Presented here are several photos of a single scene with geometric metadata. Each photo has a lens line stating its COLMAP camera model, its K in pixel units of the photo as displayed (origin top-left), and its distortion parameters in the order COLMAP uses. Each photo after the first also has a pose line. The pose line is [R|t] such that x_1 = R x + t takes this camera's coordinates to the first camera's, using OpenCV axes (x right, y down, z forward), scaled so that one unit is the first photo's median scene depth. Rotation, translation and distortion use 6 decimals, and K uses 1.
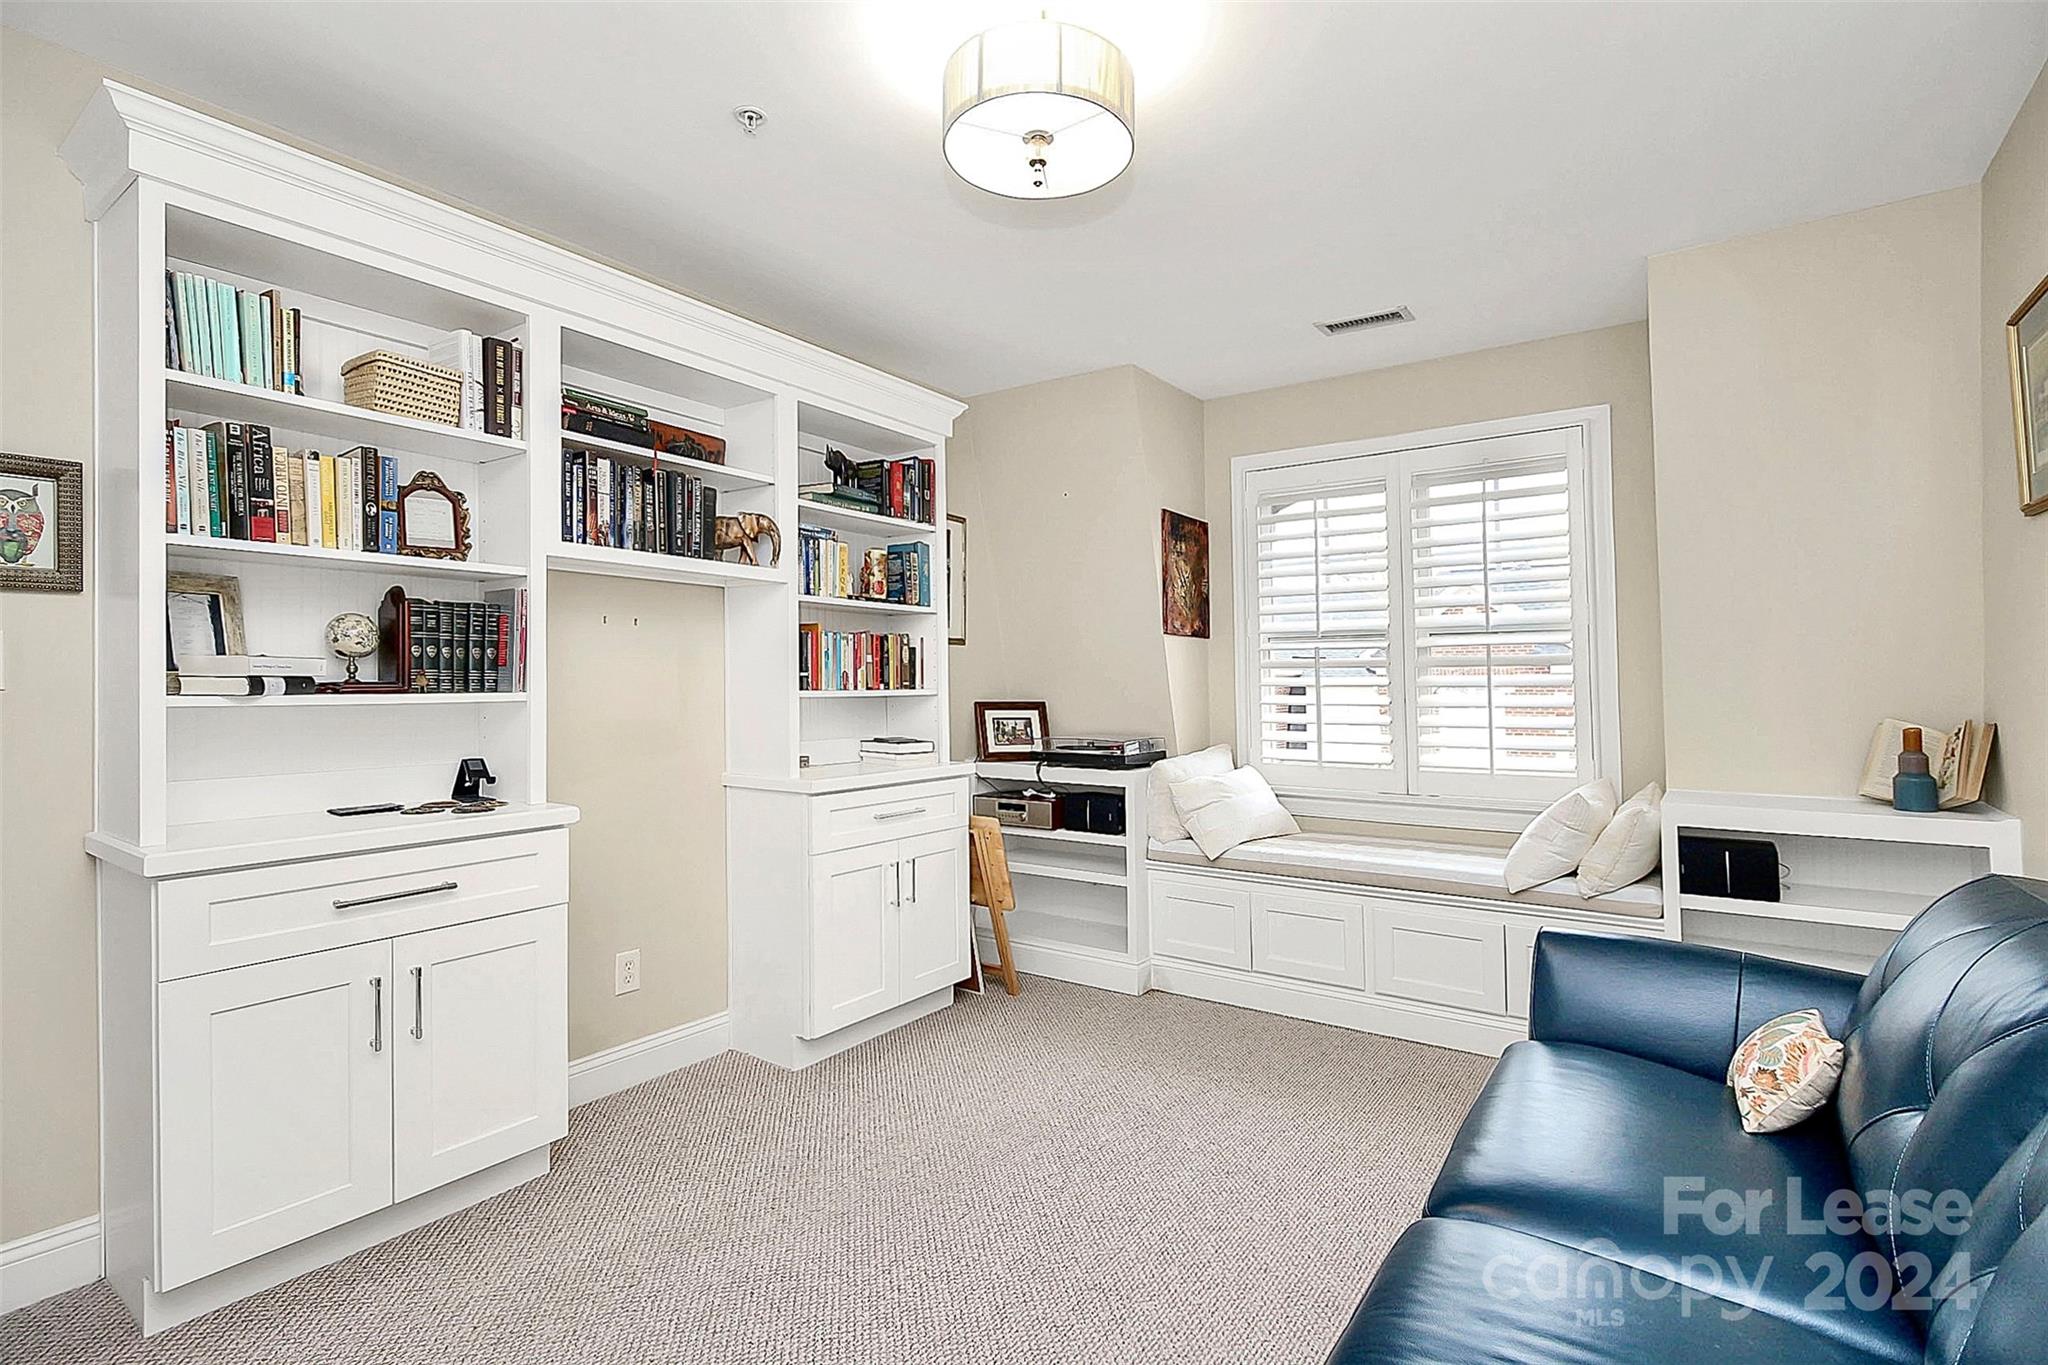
lens RADIAL K [[981.8, 0, 1023.8], [0, 981.8, 665.0], [0, 0, 1]] dist [-0.000927, -0.001660]
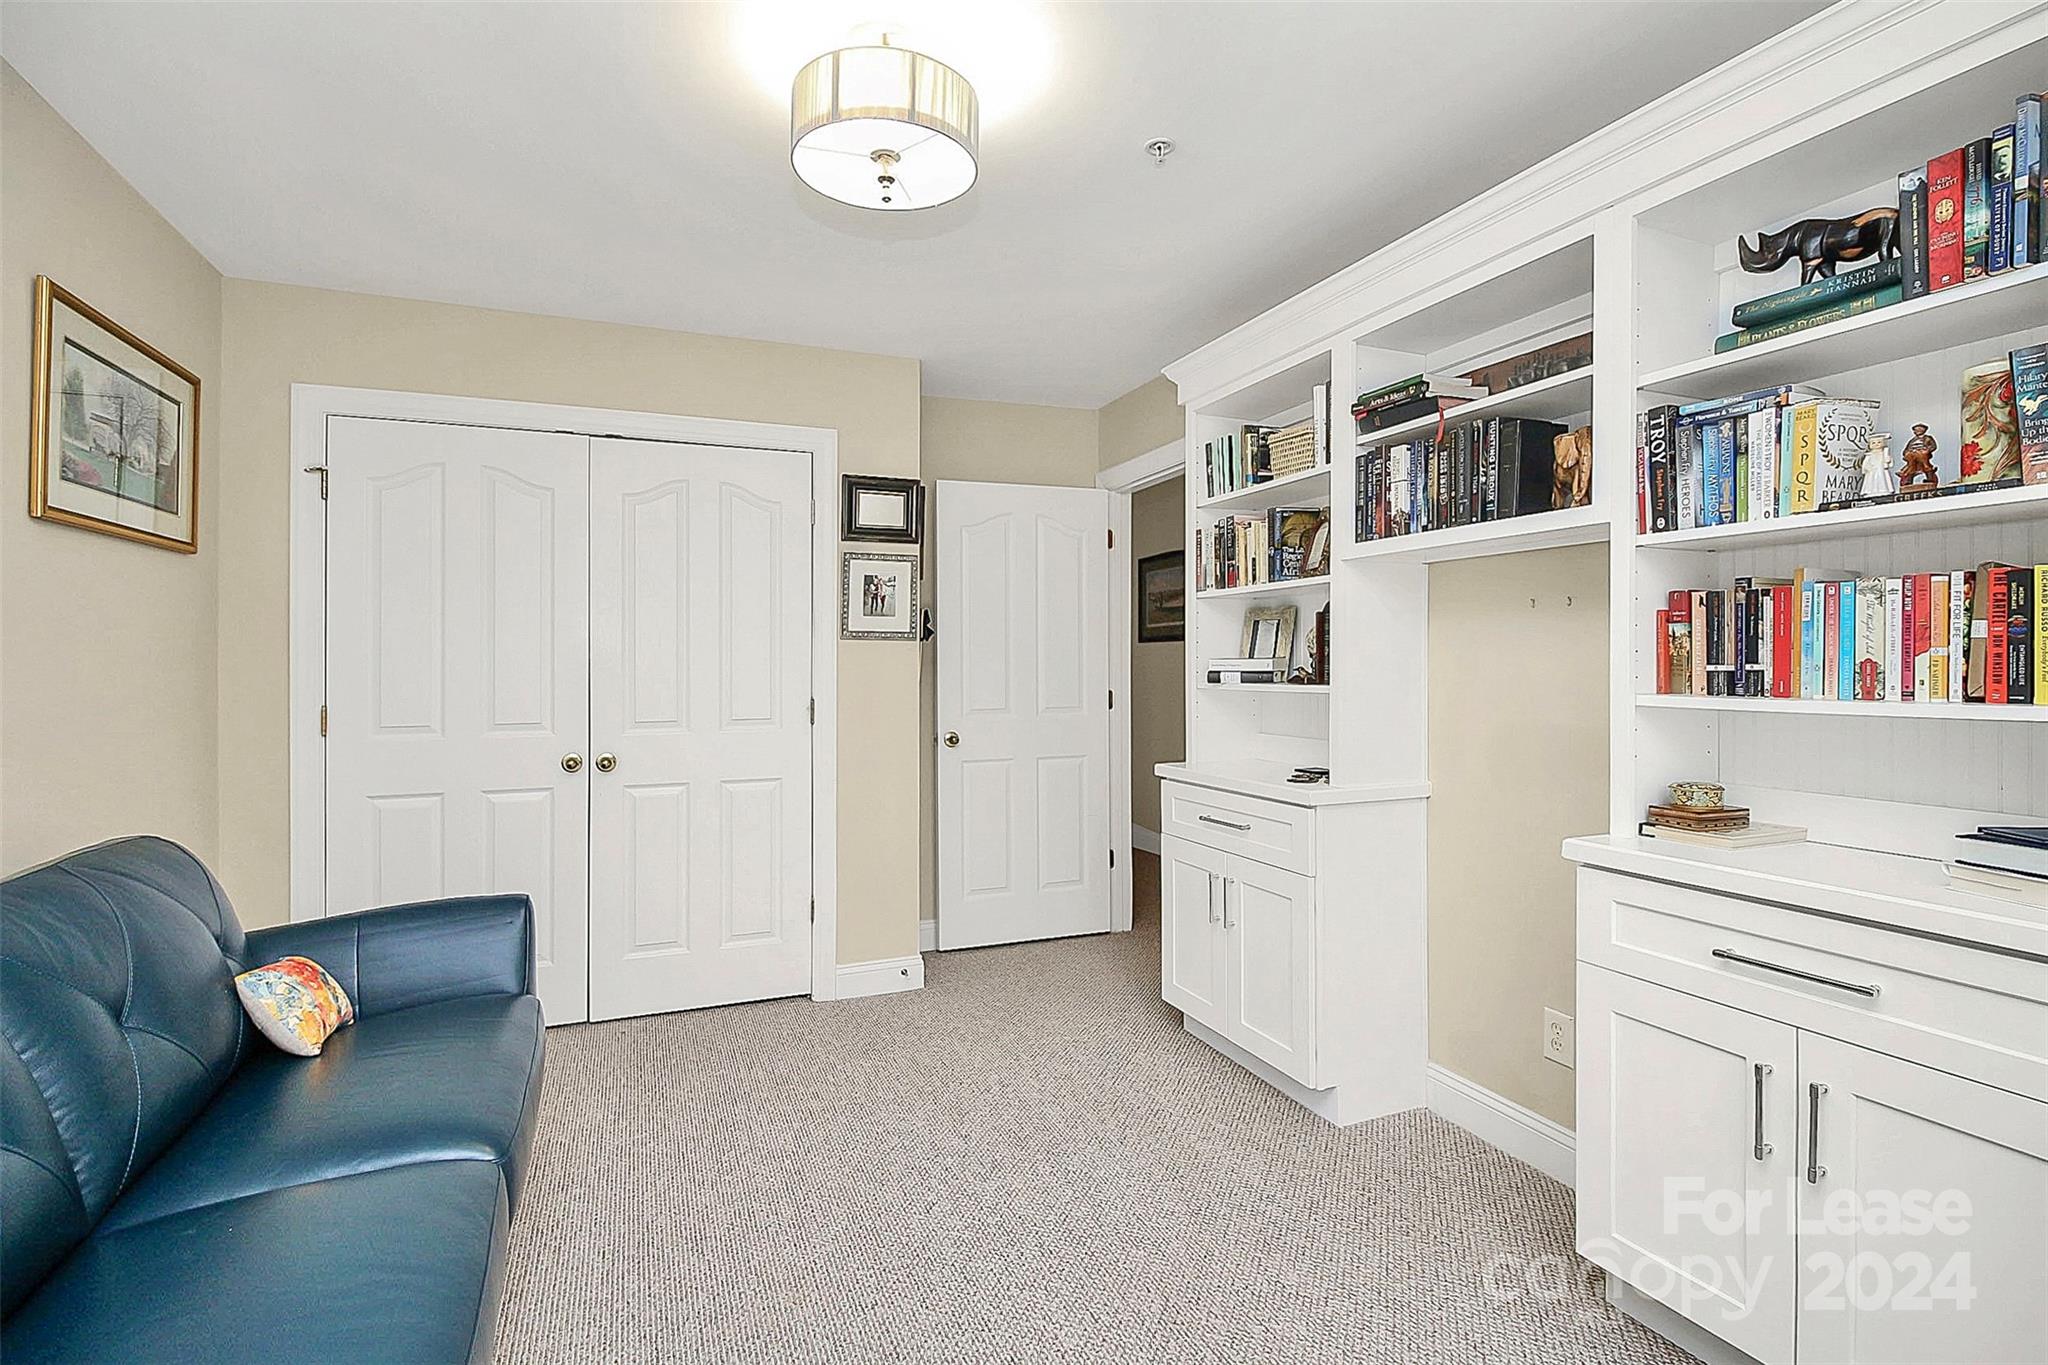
lens RADIAL K [[981.8, 0, 1023.8], [0, 981.8, 665.0], [0, 0, 1]] dist [-0.000927, -0.001660]
pose [[-0.540403, -0.004379, -0.841395, 0.456235], [0.013439, 0.999814, -0.013835, 0.010424], [0.841299, -0.018784, -0.540243, 0.953489]]
